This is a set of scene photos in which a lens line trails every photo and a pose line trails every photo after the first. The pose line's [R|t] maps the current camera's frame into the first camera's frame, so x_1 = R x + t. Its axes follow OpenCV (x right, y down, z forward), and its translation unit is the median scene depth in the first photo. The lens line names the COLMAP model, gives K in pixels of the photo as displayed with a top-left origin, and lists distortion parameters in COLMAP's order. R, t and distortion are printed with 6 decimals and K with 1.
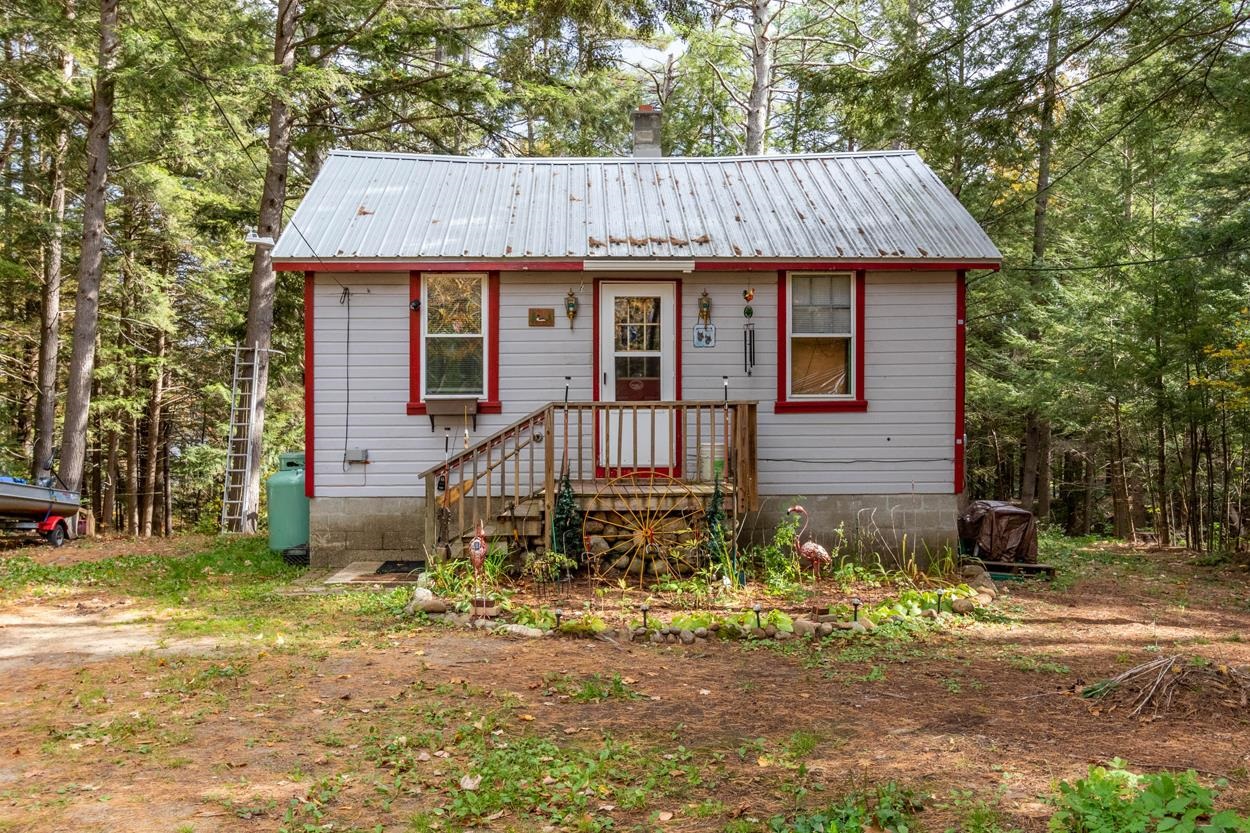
lens RADIAL K [[1240.2, 0, 621.3], [0, 1240.2, 418.5], [0, 0, 1]] dist [0.002466, -0.003580]
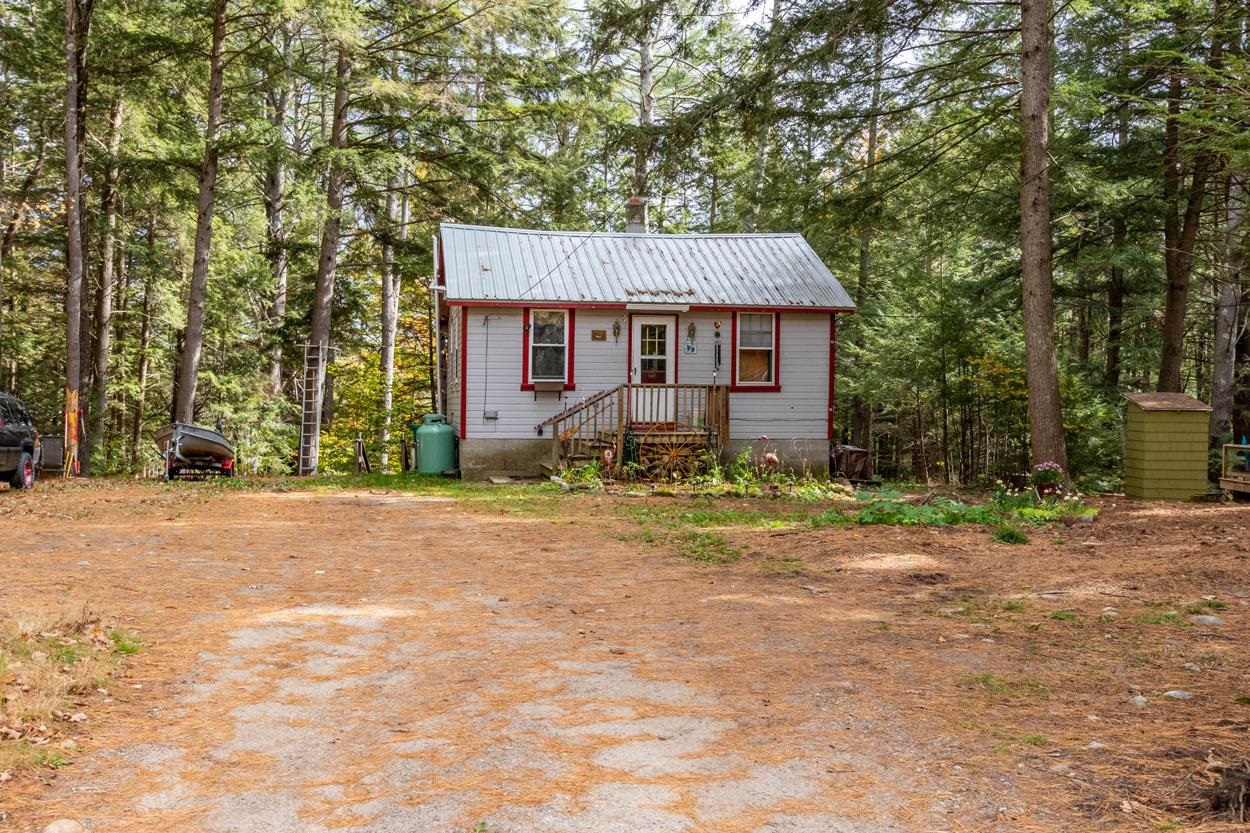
lens RADIAL K [[1284.2, 0, 625.0], [0, 1284.2, 416.5], [0, 0, 1]] dist [-0.012193, -0.006734]
pose [[0.988538, 0.007913, 0.150766, -0.297363], [-0.008211, 0.999965, 0.001358, 0.028930], [-0.150750, -0.002581, 0.988569, -0.775840]]
